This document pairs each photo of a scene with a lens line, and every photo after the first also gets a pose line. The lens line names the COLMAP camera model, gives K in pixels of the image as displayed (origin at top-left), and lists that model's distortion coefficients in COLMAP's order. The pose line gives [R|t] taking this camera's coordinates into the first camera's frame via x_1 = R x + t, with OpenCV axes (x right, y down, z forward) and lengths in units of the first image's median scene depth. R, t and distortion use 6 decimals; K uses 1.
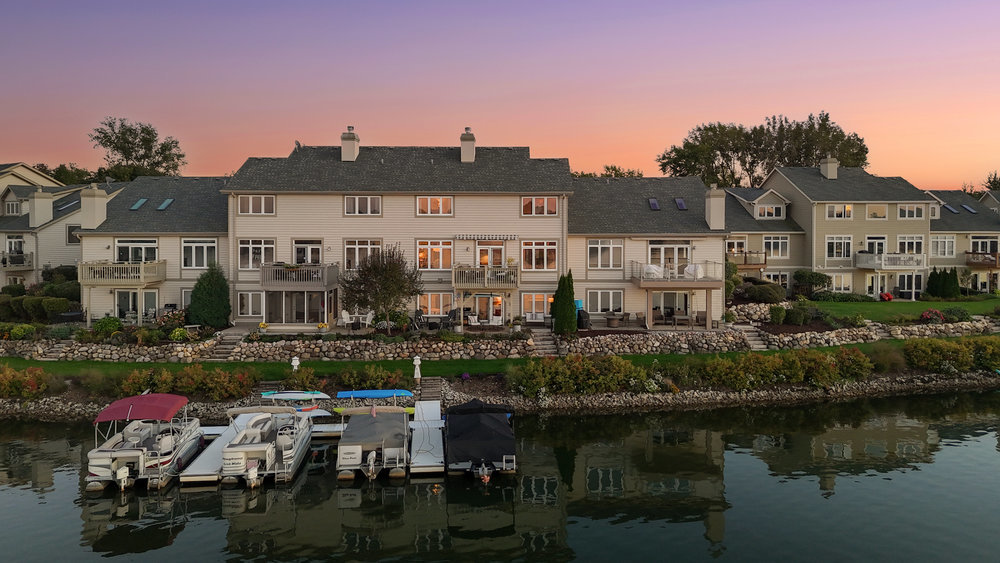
lens RADIAL K [[754.5, 0, 504.3], [0, 754.5, 248.2], [0, 0, 1]] dist [0.078589, -0.082803]
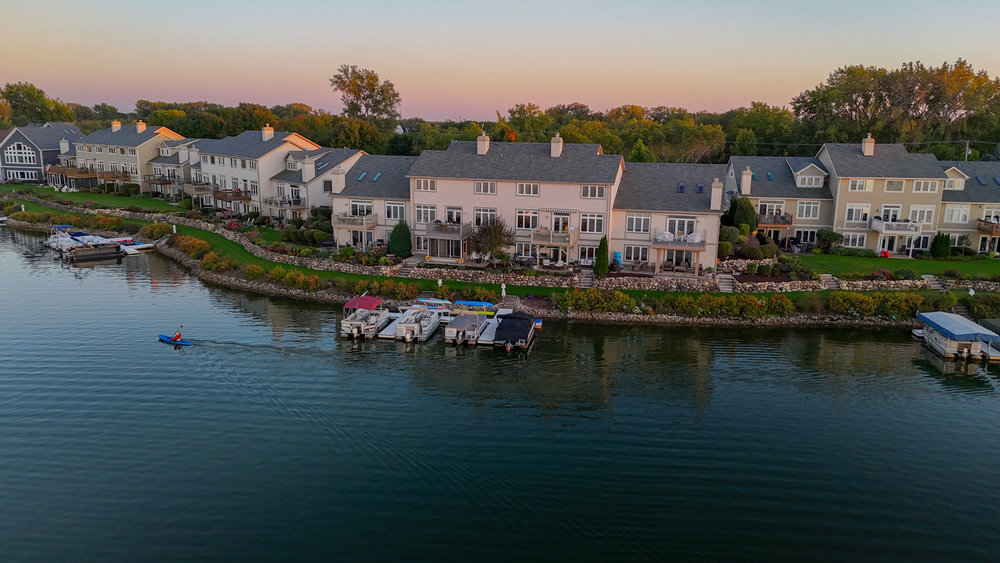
lens RADIAL K [[733.3, 0, 500.0], [0, 733.3, 281.5], [0, 0, 1]] dist [0.075787, -0.077828]
pose [[0.962823, 0.069542, -0.261028, 0.271639], [-0.021161, 0.982742, 0.183766, -0.149167], [0.269302, -0.171410, 0.947679, -0.531271]]
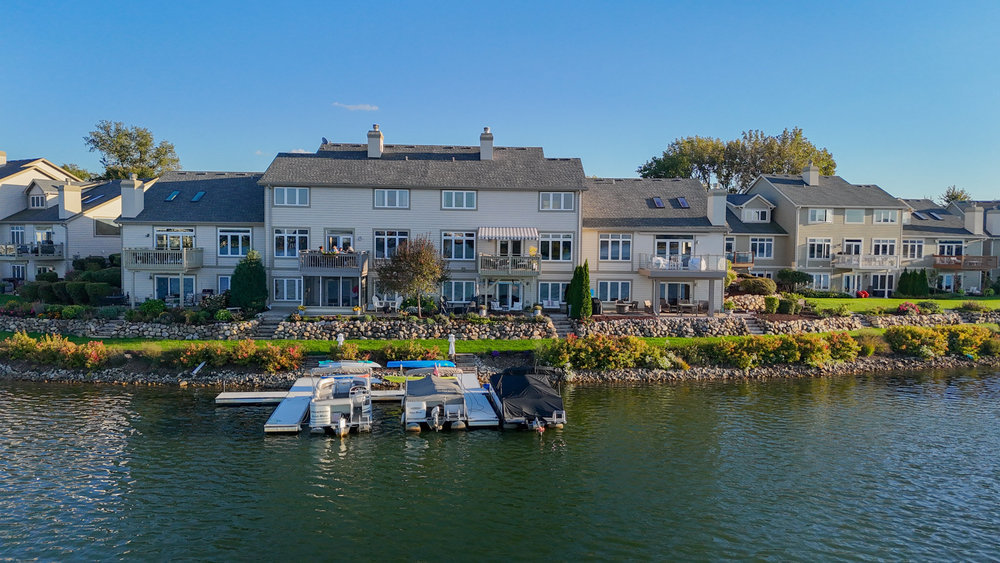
lens RADIAL K [[733.3, 0, 500.0], [0, 733.3, 281.5], [0, 0, 1]] dist [0.075787, -0.077828]
pose [[0.999333, 0.010238, 0.035051, -0.069626], [-0.011185, 0.999575, 0.026928, 0.031131], [-0.034760, -0.027302, 0.999023, -0.045896]]
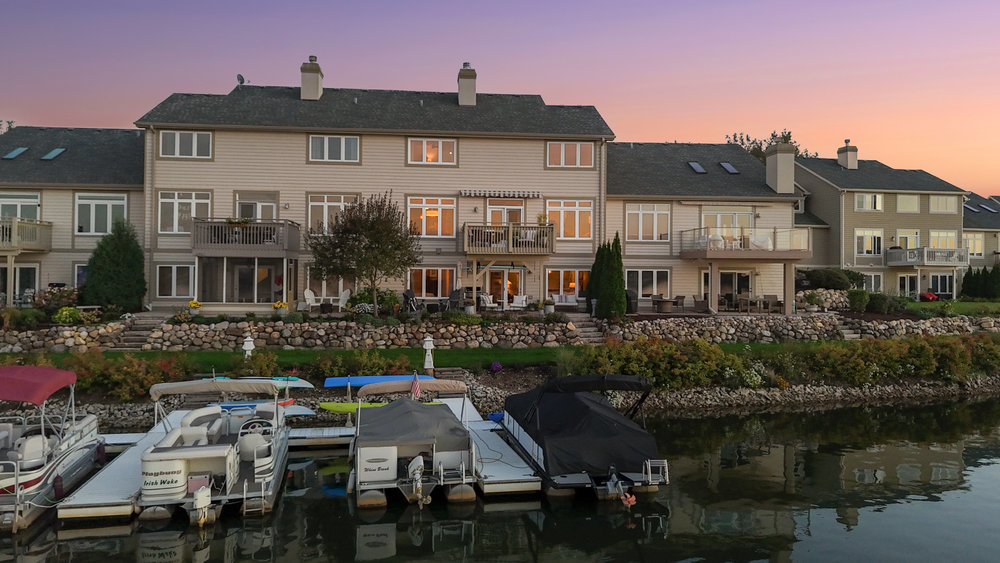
lens RADIAL K [[754.7, 0, 503.1], [0, 754.7, 266.9], [0, 0, 1]] dist [0.057142, -0.046298]
pose [[0.994352, 0.007958, 0.105835, -0.100838], [-0.004030, 0.999297, -0.037281, 0.086283], [-0.106057, 0.036644, 0.993685, 0.250467]]
